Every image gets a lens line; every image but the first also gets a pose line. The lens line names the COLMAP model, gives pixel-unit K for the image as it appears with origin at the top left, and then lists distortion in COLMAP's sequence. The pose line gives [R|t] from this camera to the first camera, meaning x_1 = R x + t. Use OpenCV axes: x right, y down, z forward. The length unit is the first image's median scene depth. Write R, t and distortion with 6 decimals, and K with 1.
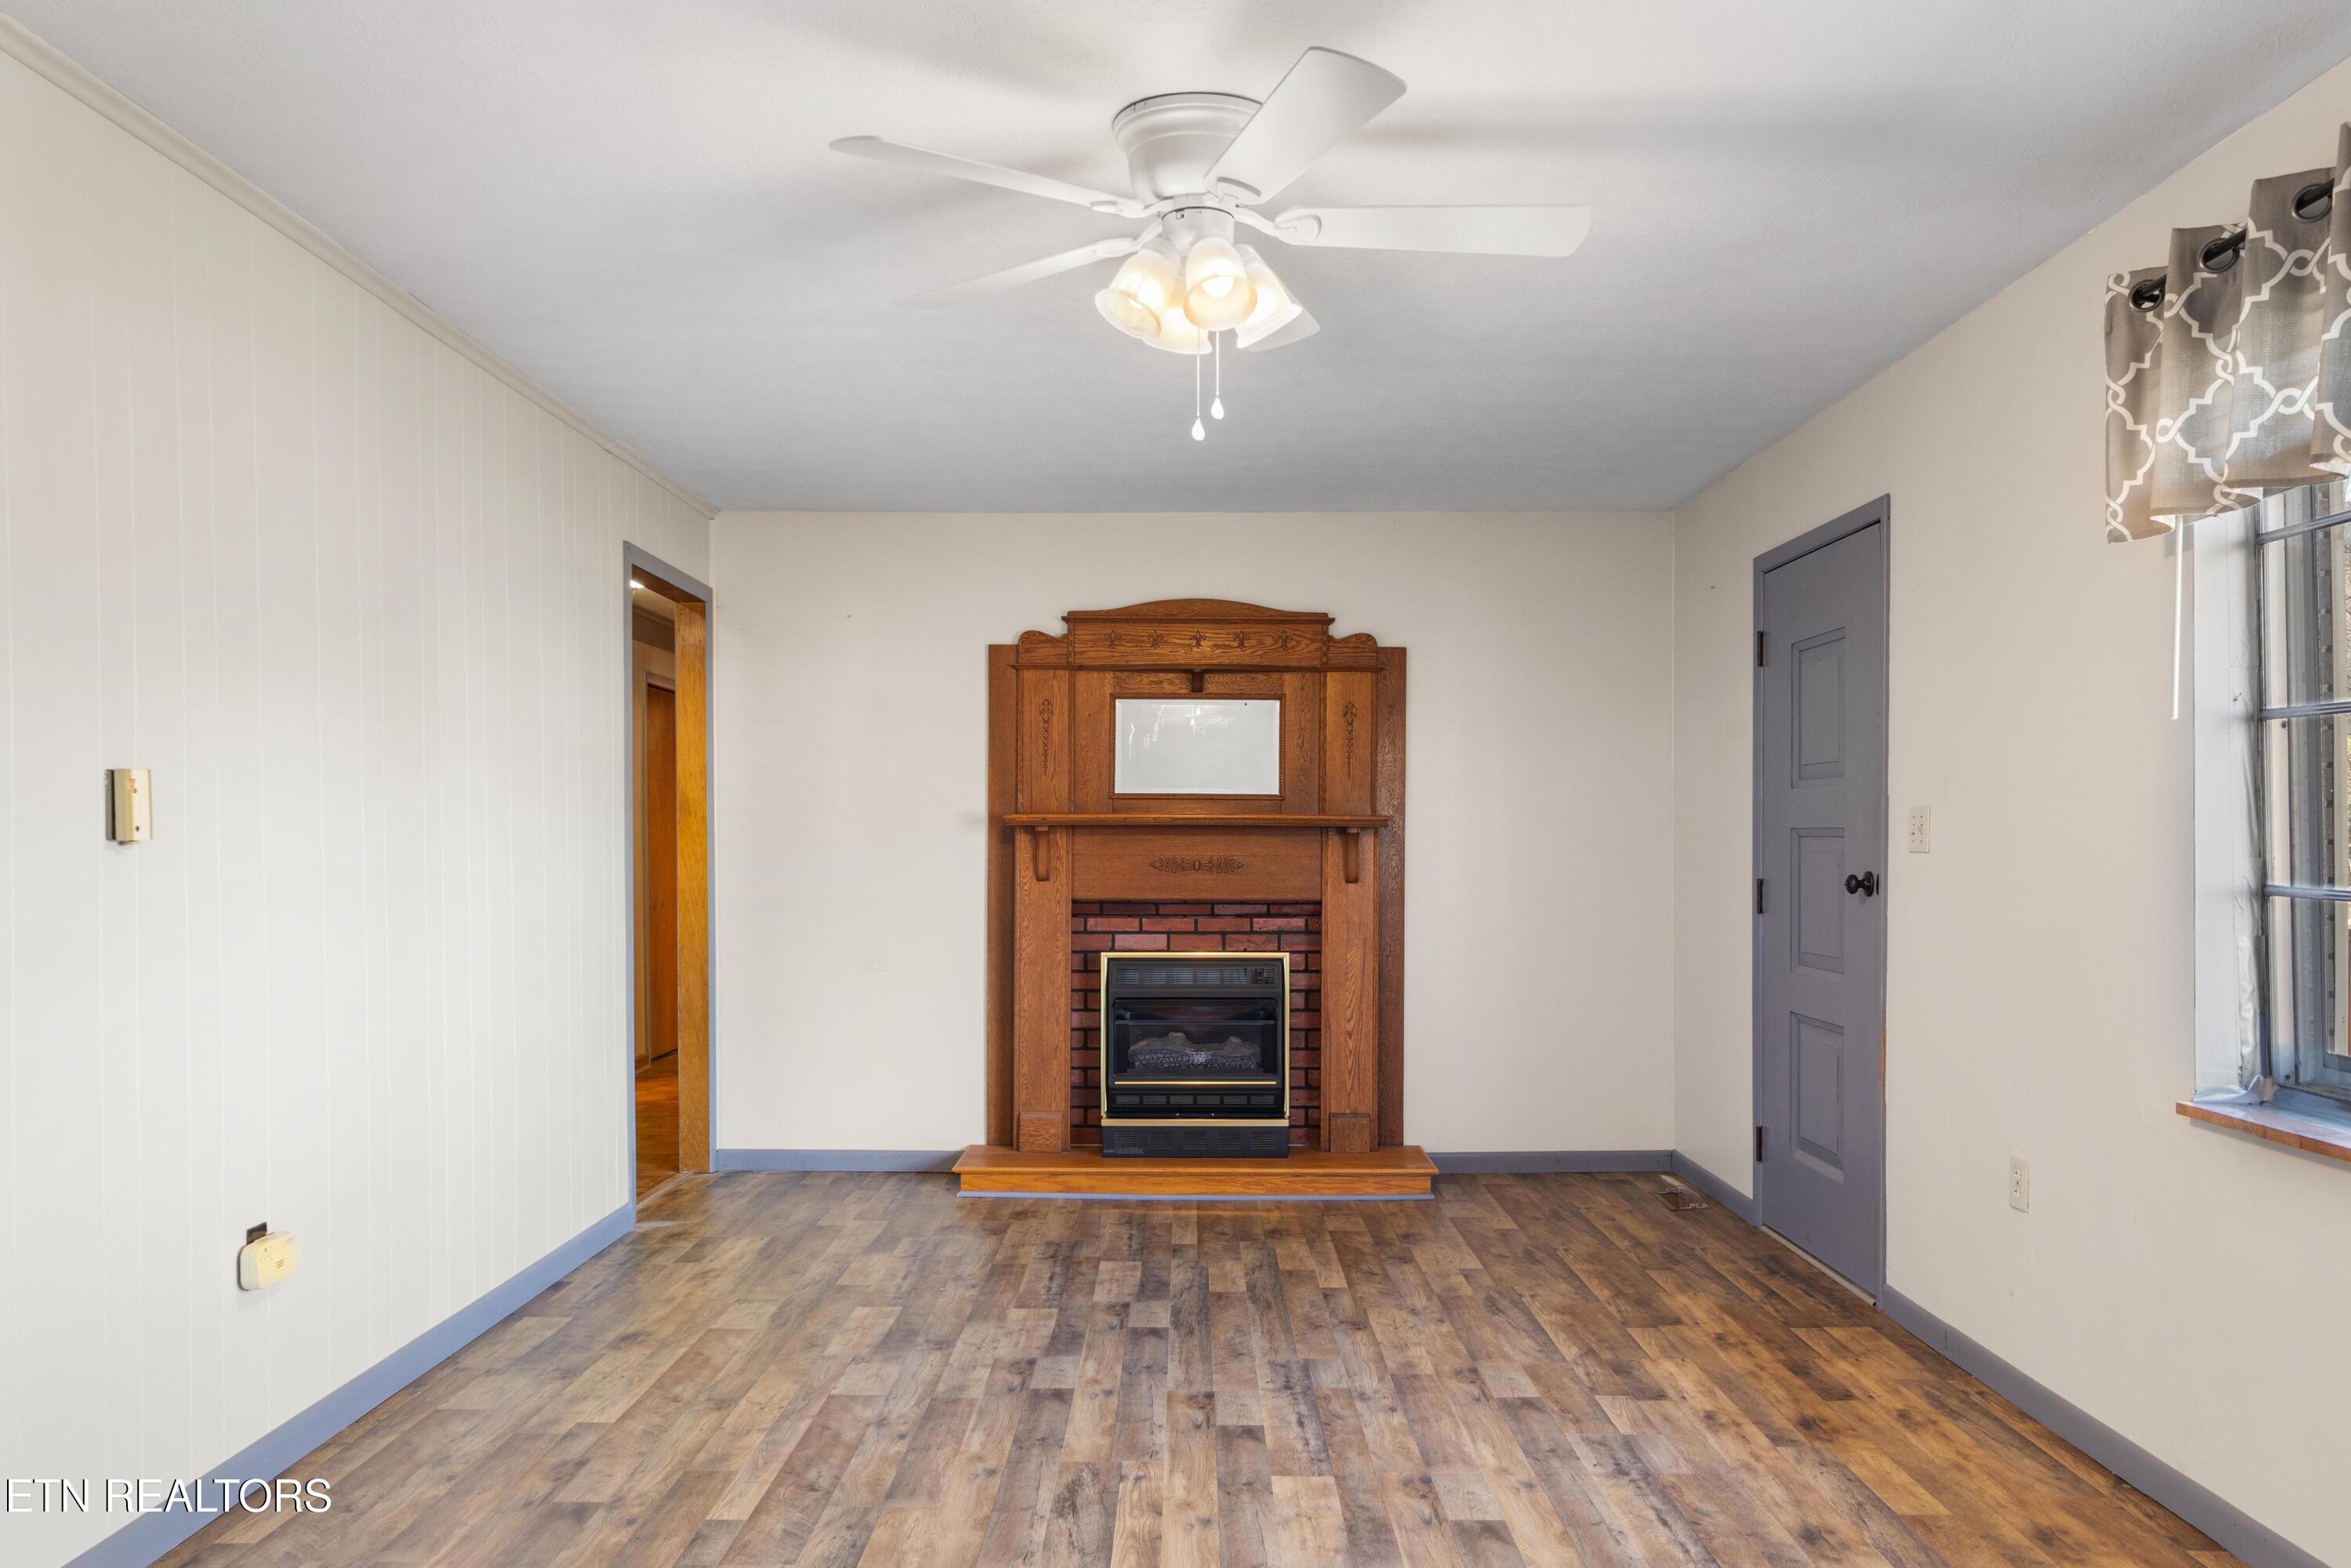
lens RADIAL K [[1757.4, 0, 1201.9], [0, 1757.4, 852.8], [0, 0, 1]] dist [0.014042, -0.009693]
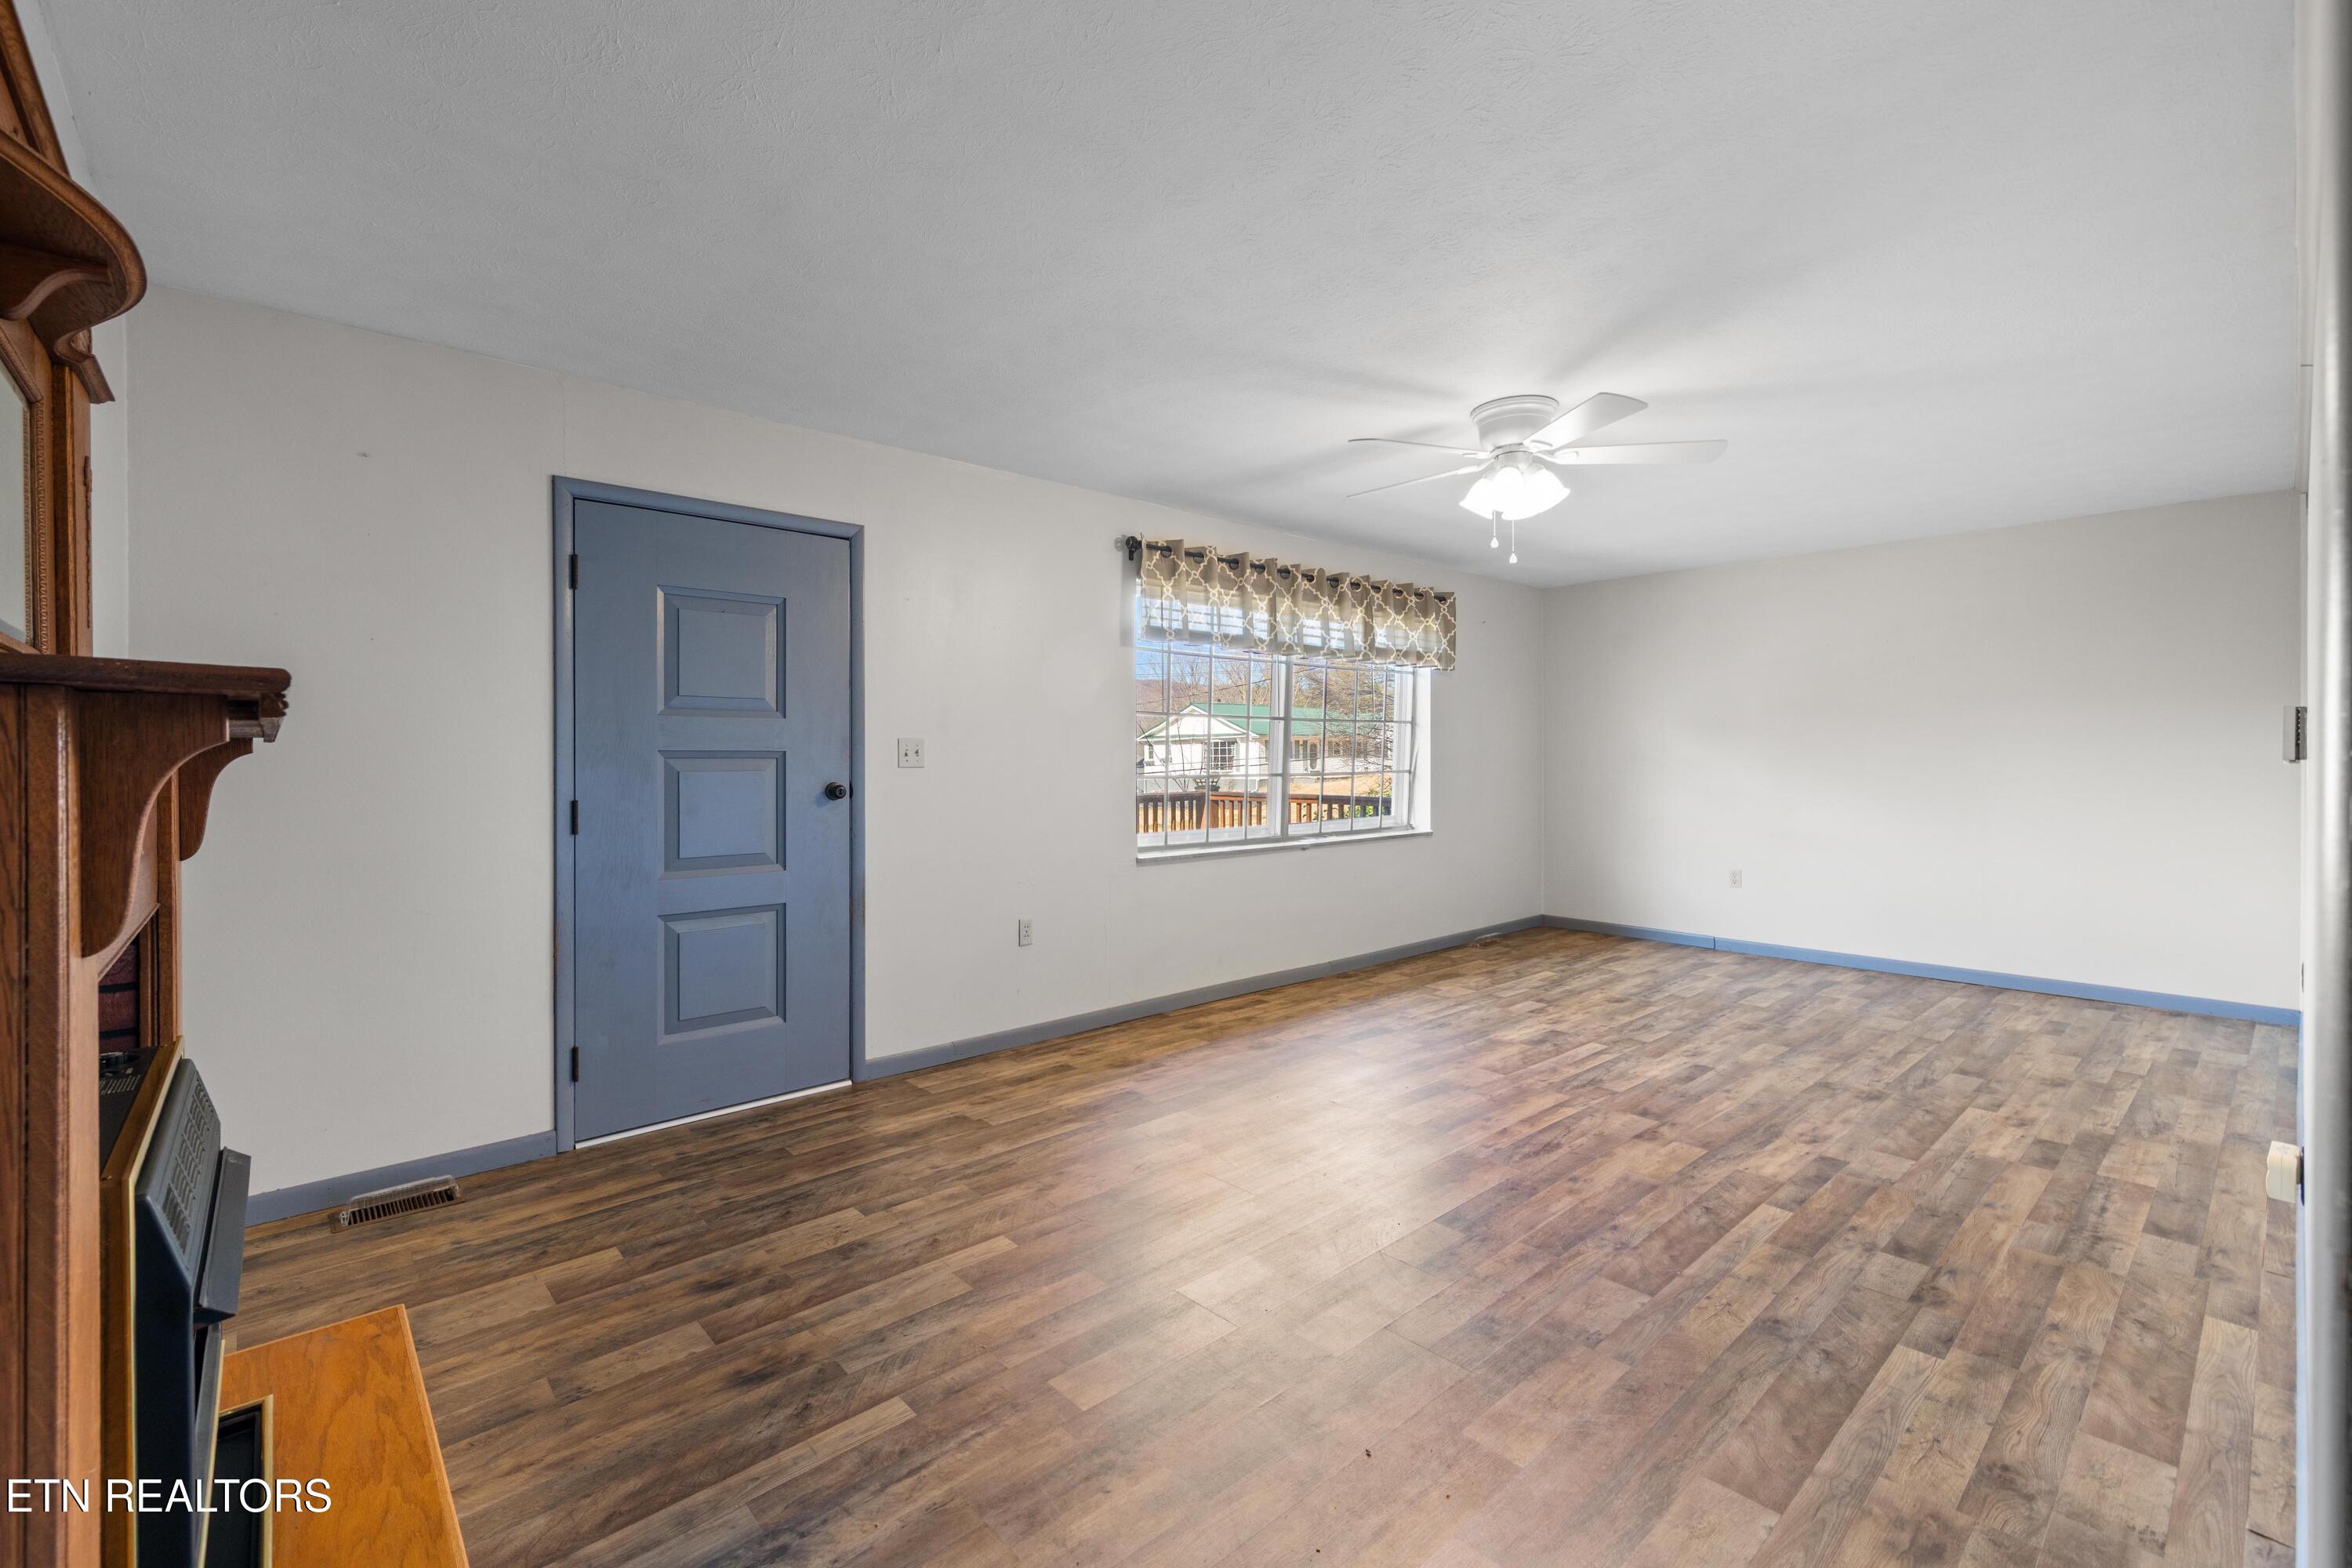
lens RADIAL K [[994.3, 0, 1126.5], [0, 994.3, 755.3], [0, 0, 1]] dist [0.007835, -0.001687]
pose [[-0.642708, 0.000856, 0.766111, -0.460635], [0.008505, 0.999946, 0.006018, -0.017085], [-0.766064, 0.010384, -0.642681, 1.603049]]
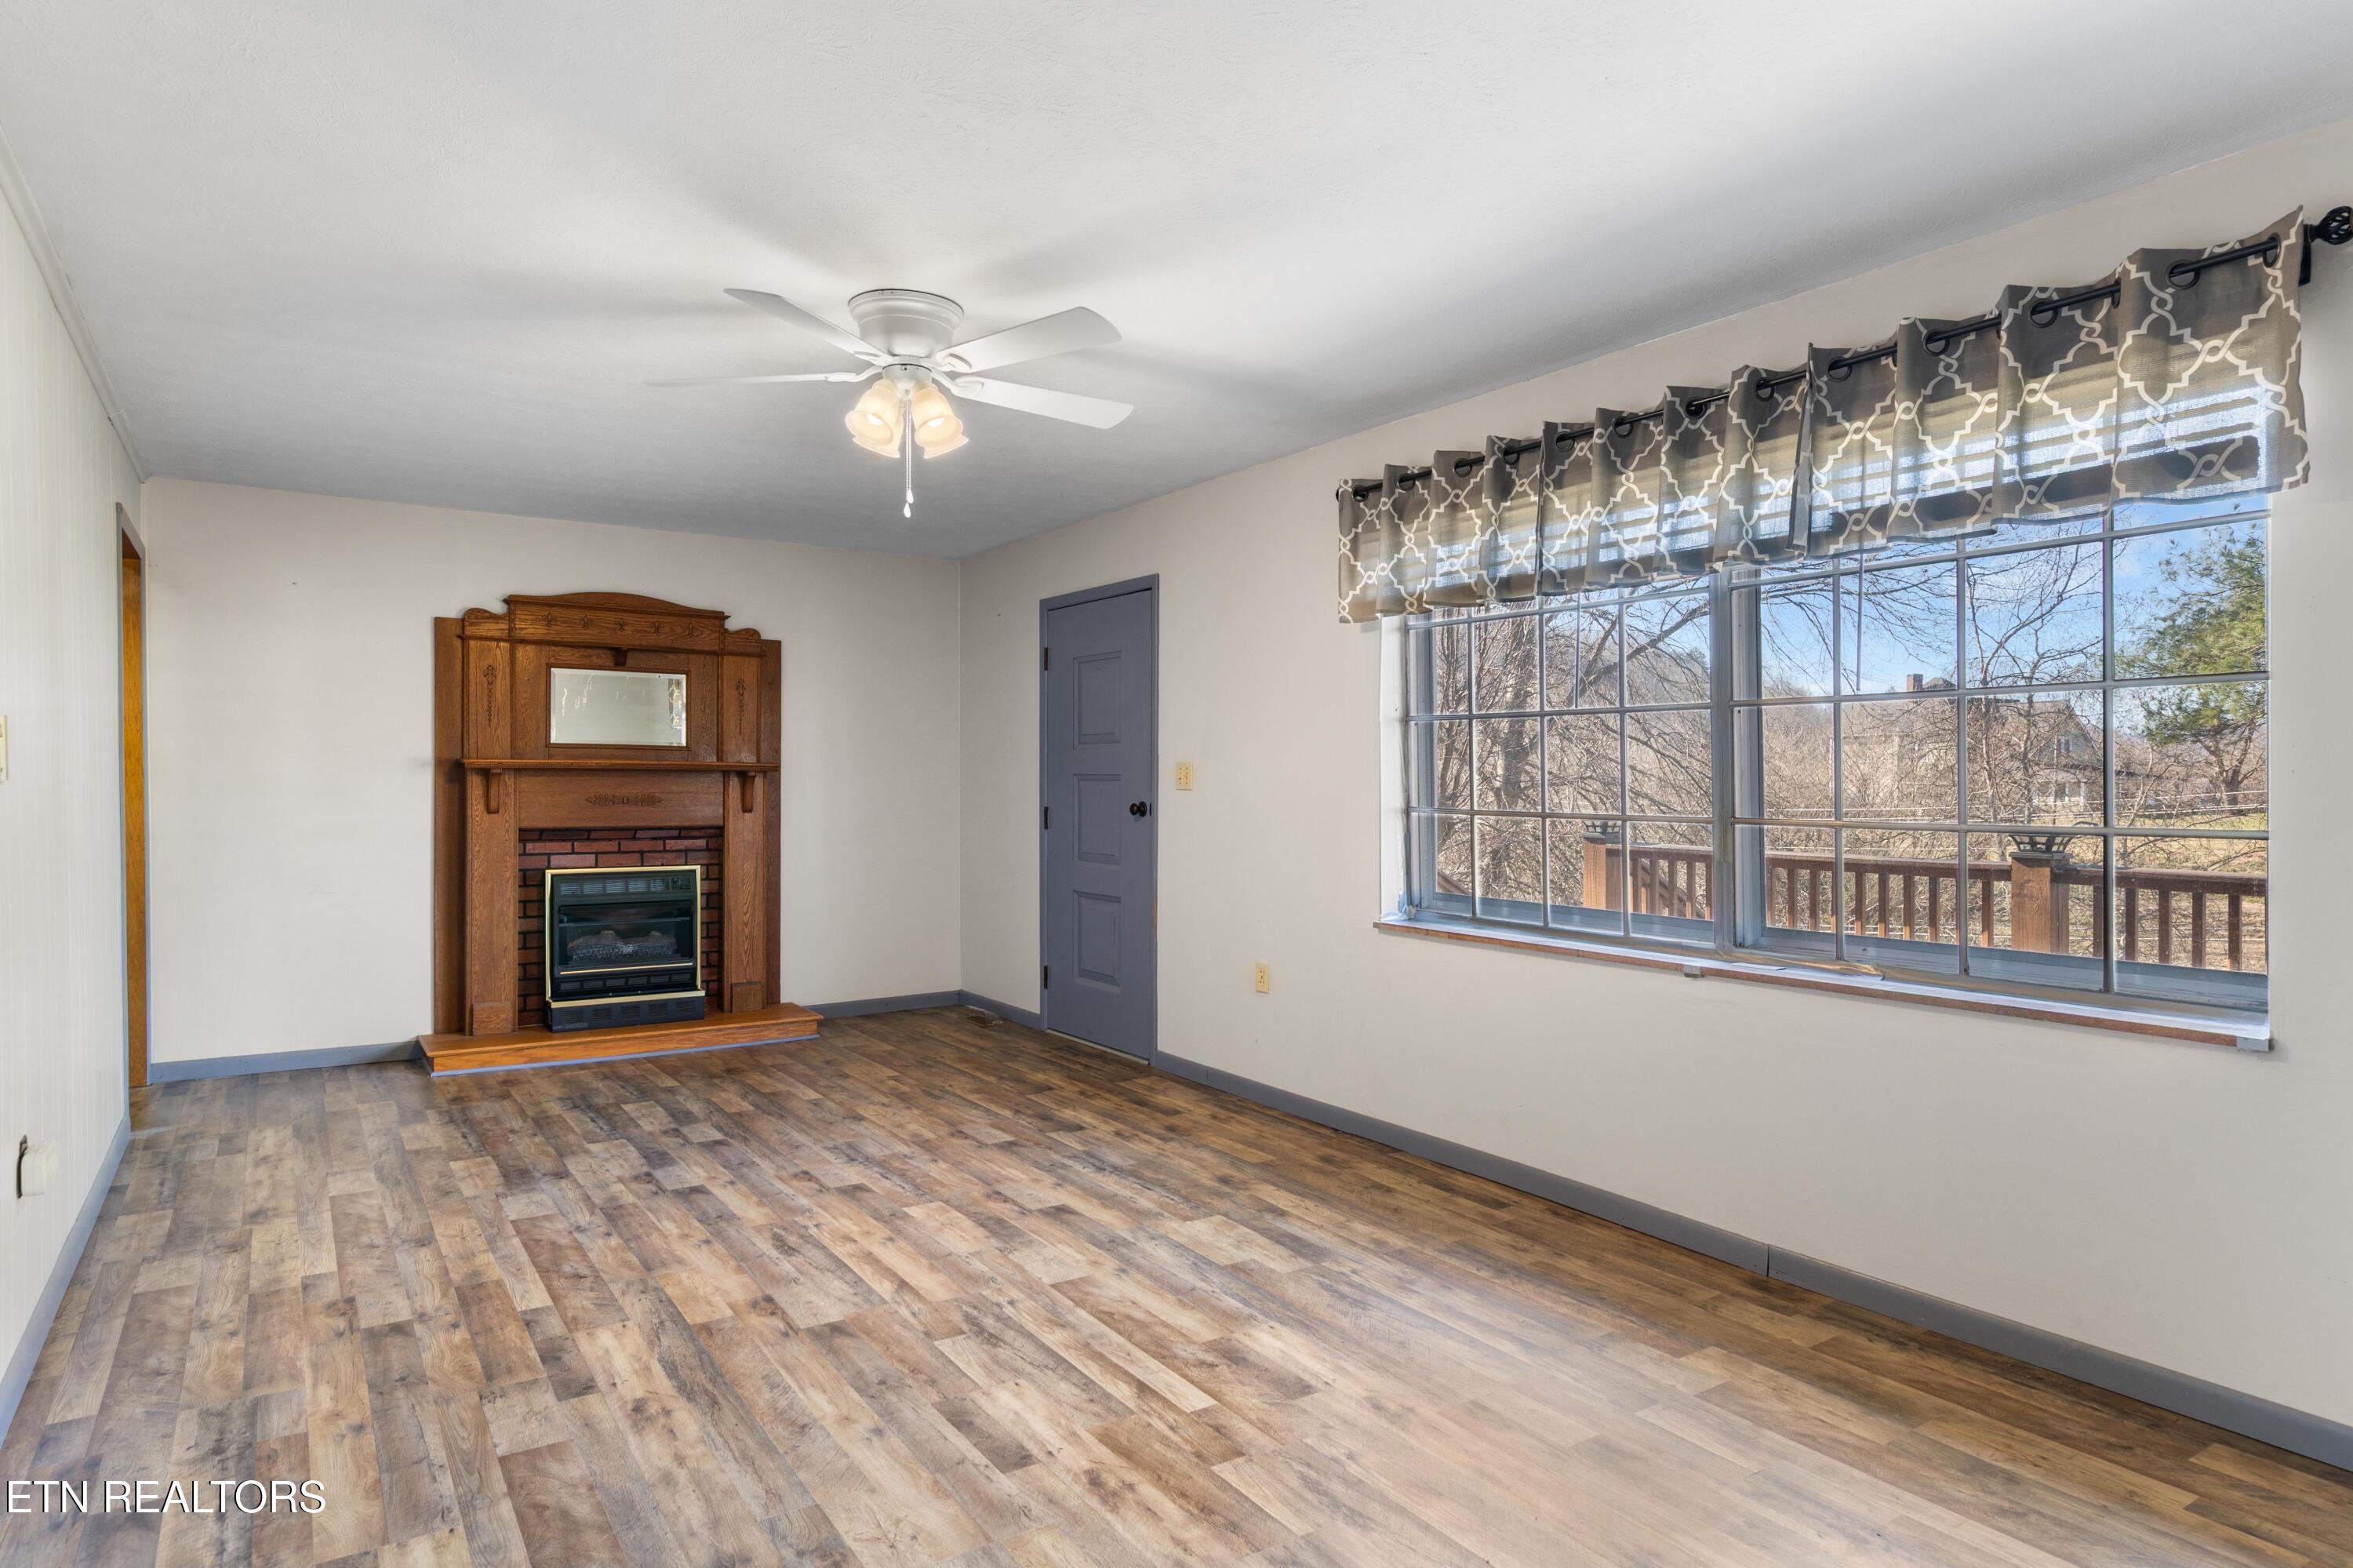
lens RADIAL K [[1326.3, 0, 1165.6], [0, 1326.3, 793.0], [0, 0, 1]] dist [0.011333, 0.000542]
pose [[0.836315, -0.002341, 0.548244, -0.339270], [0.000767, 0.999995, 0.003101, -0.001346], [-0.548249, -0.002173, 0.836313, -0.056234]]
